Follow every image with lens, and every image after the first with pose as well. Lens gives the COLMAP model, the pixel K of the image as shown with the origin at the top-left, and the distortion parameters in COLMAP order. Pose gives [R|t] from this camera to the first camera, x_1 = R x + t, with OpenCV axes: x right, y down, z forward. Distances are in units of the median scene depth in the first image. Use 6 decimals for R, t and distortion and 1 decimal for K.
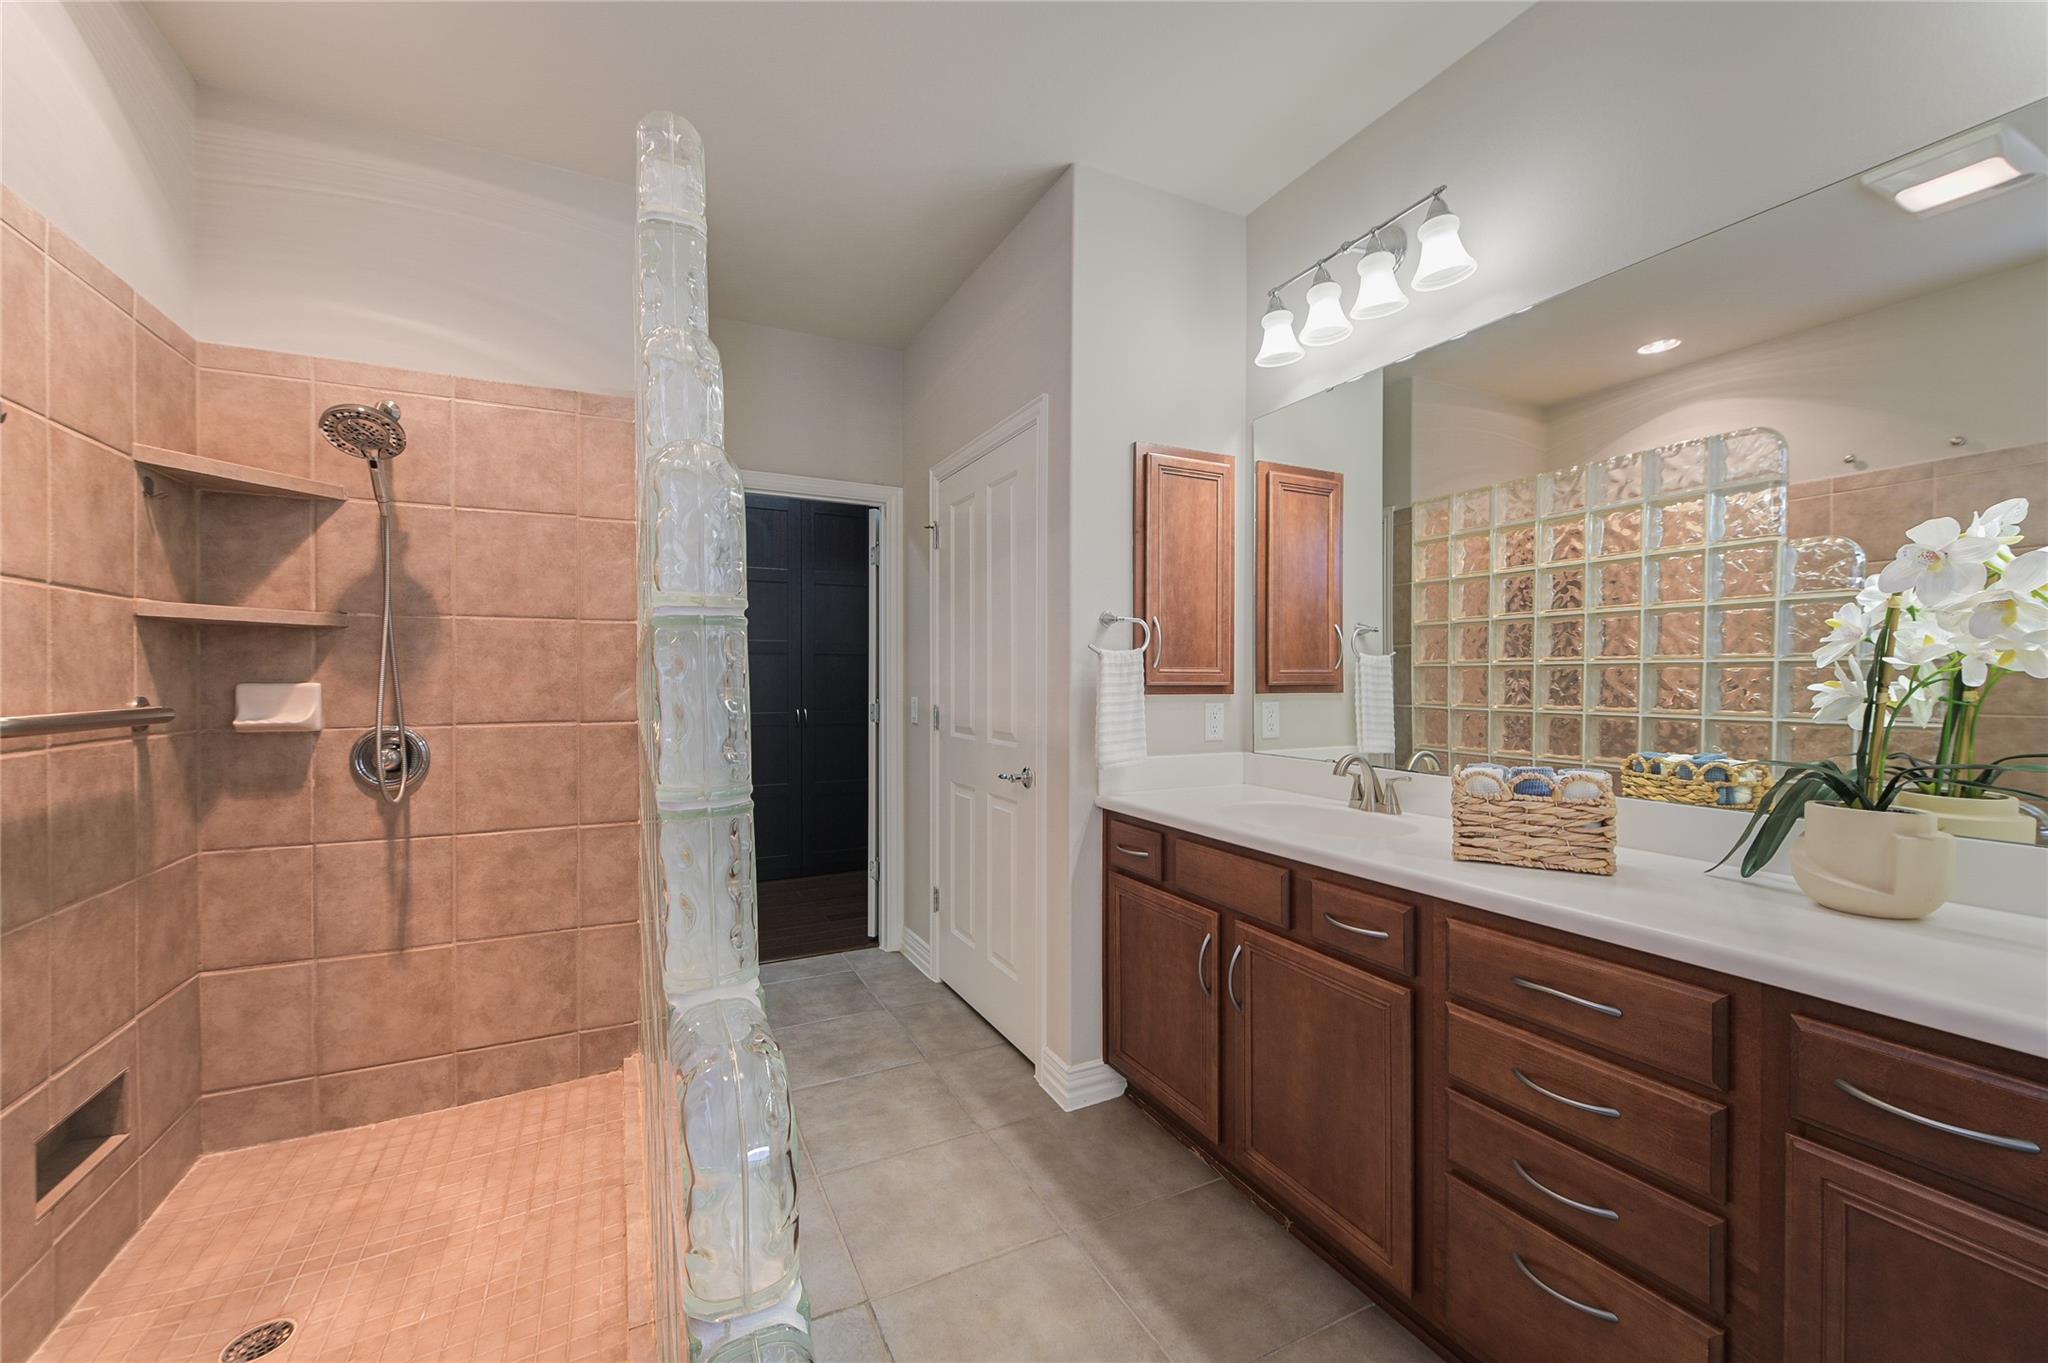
lens RADIAL K [[814.7, 0, 1027.4], [0, 814.7, 689.2], [0, 0, 1]] dist [0.001718, -0.002831]
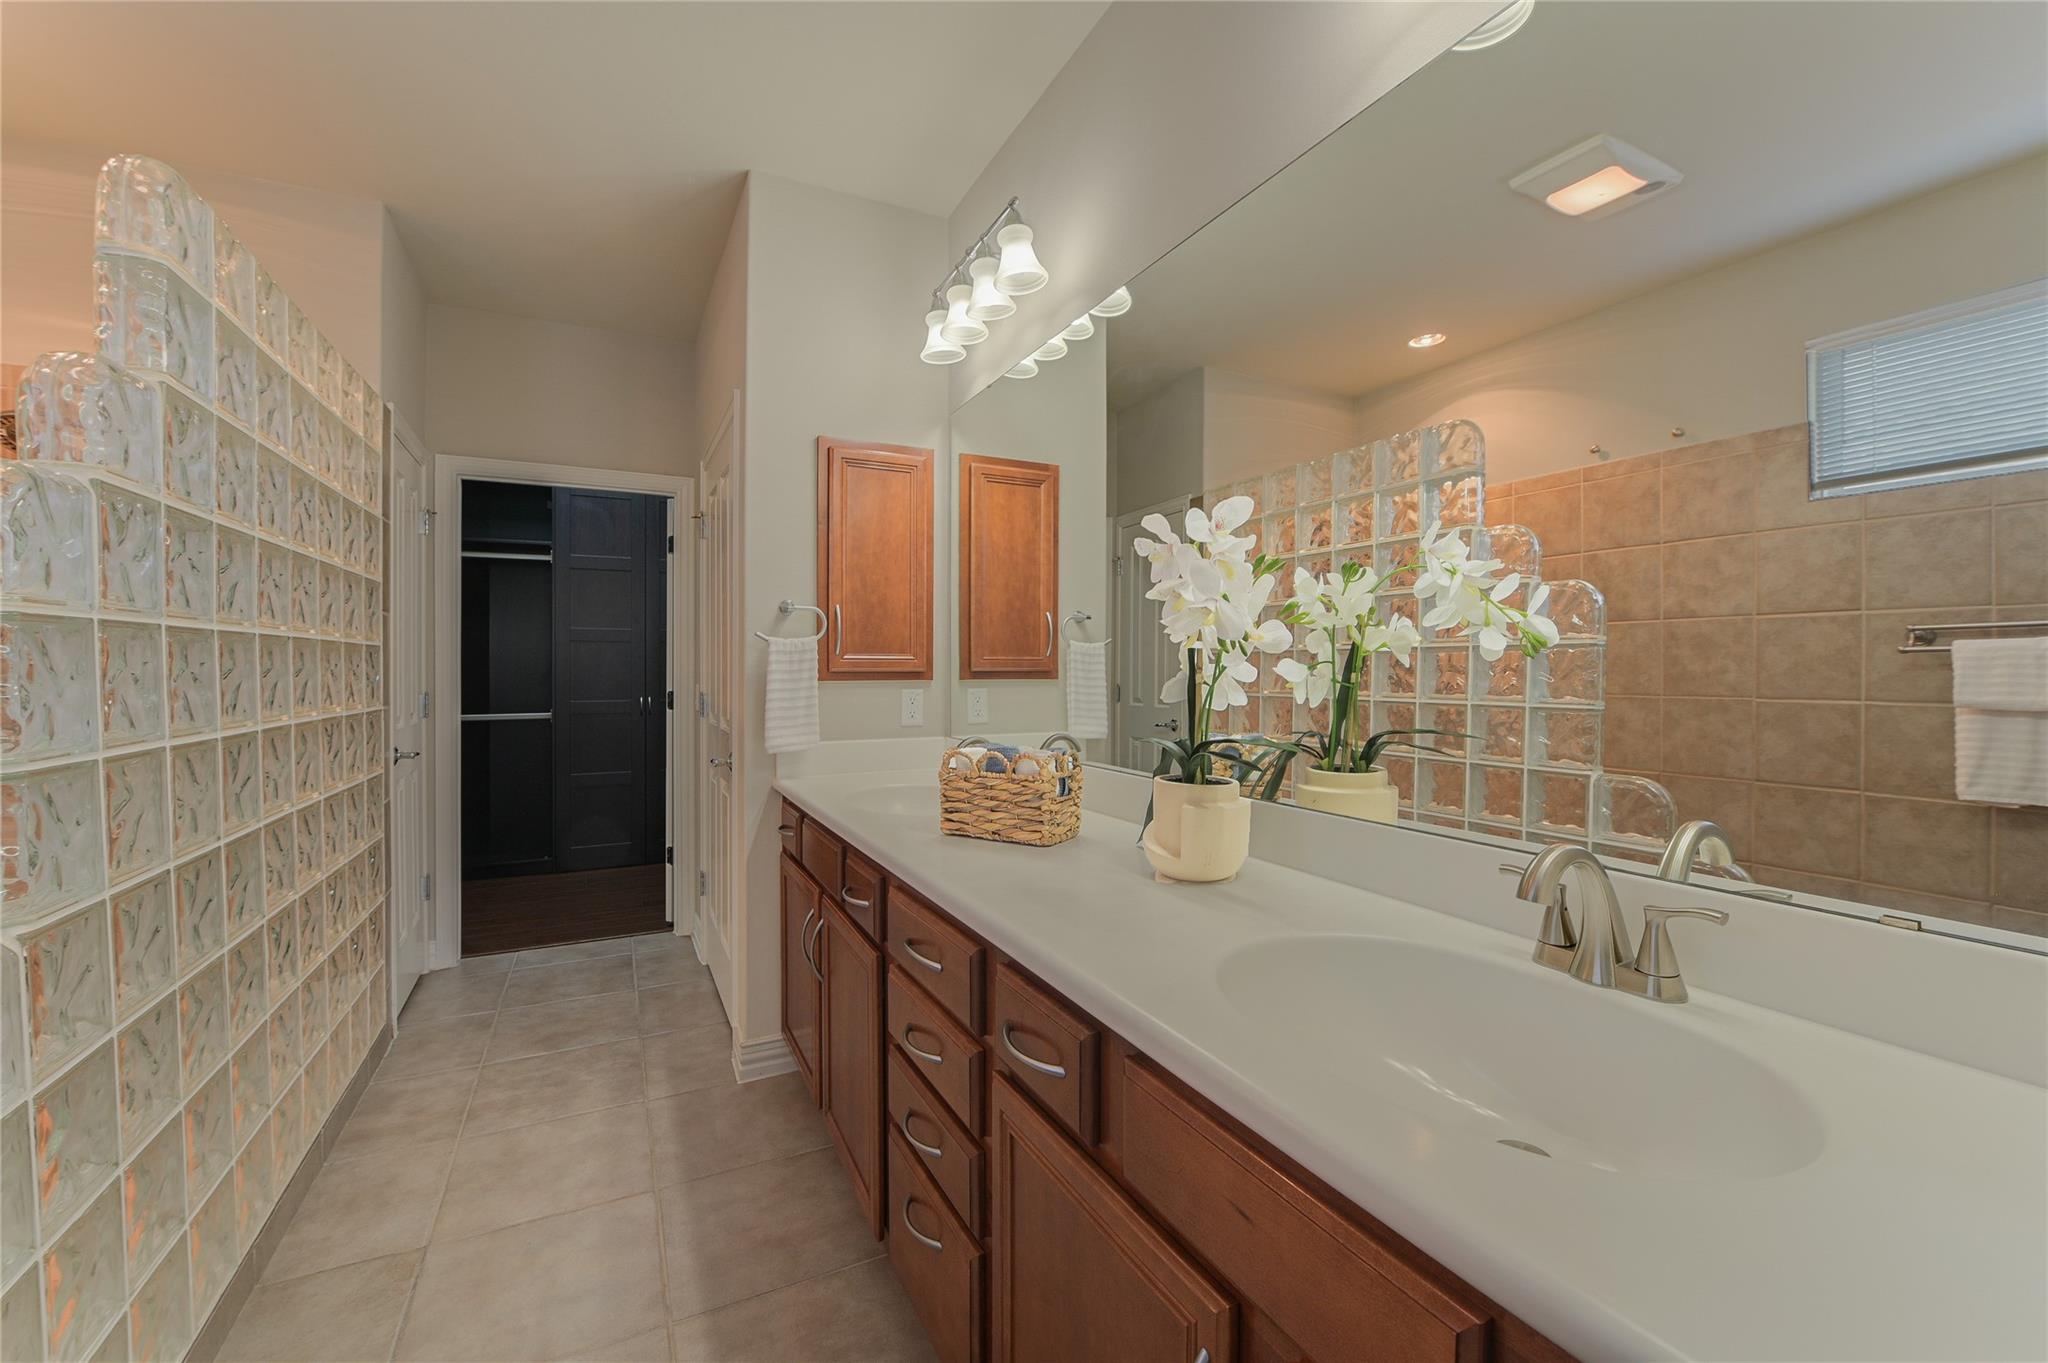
lens RADIAL K [[832.6, 0, 1026.4], [0, 832.6, 674.2], [0, 0, 1]] dist [-0.018105, -0.000131]
pose [[0.999986, -0.004390, 0.002821, 0.380411], [0.004404, 0.999978, -0.004931, 0.004257], [-0.002800, 0.004943, 0.999984, -0.051048]]
